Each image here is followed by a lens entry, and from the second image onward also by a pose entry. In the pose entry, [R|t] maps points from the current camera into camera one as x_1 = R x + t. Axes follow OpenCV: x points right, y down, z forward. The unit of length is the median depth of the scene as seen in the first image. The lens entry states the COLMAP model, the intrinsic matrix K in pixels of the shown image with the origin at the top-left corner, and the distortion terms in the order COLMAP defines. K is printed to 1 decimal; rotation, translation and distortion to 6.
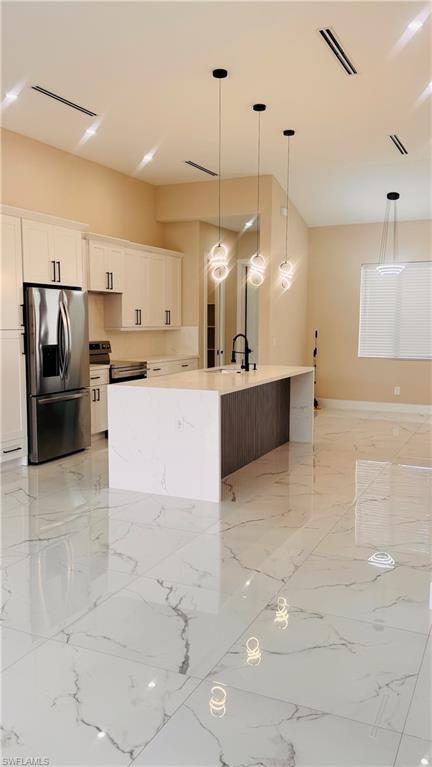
lens RADIAL K [[653.0, 0, 216.0], [0, 653.0, 383.5], [0, 0, 1]] dist [0.155862, 0.000998]
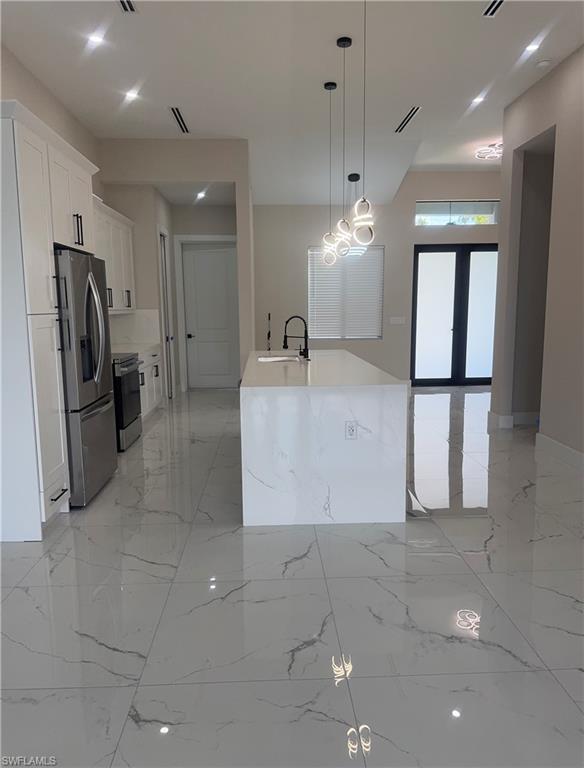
lens RADIAL K [[577.0, 0, 301.7], [0, 577.0, 386.8], [0, 0, 1]] dist [0.067240, -0.002516]
pose [[0.877550, -0.077516, 0.473177, -0.281331], [0.058064, 0.996763, 0.055605, -0.020600], [-0.475956, -0.021322, 0.879211, 0.282889]]
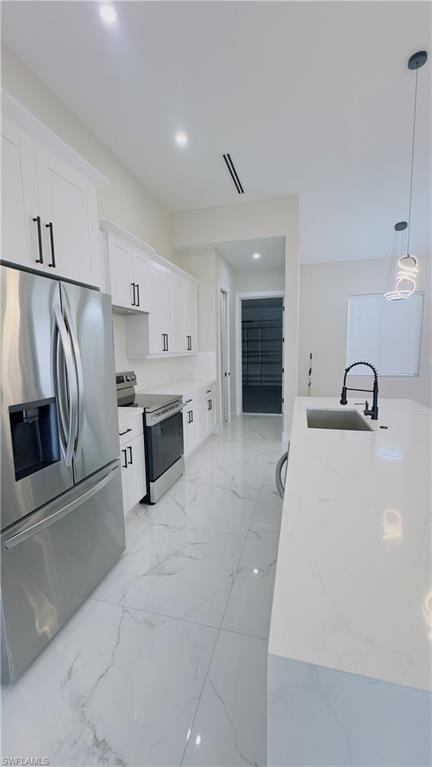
lens RADIAL K [[308.3, 0, 211.1], [0, 308.3, 384.6], [0, 0, 1]] dist [-0.013741, 0.000088]
pose [[0.987783, -0.039813, 0.150664, -0.133328], [0.036605, 0.999041, 0.024011, -0.056982], [-0.151475, -0.018202, 0.988293, 0.631837]]
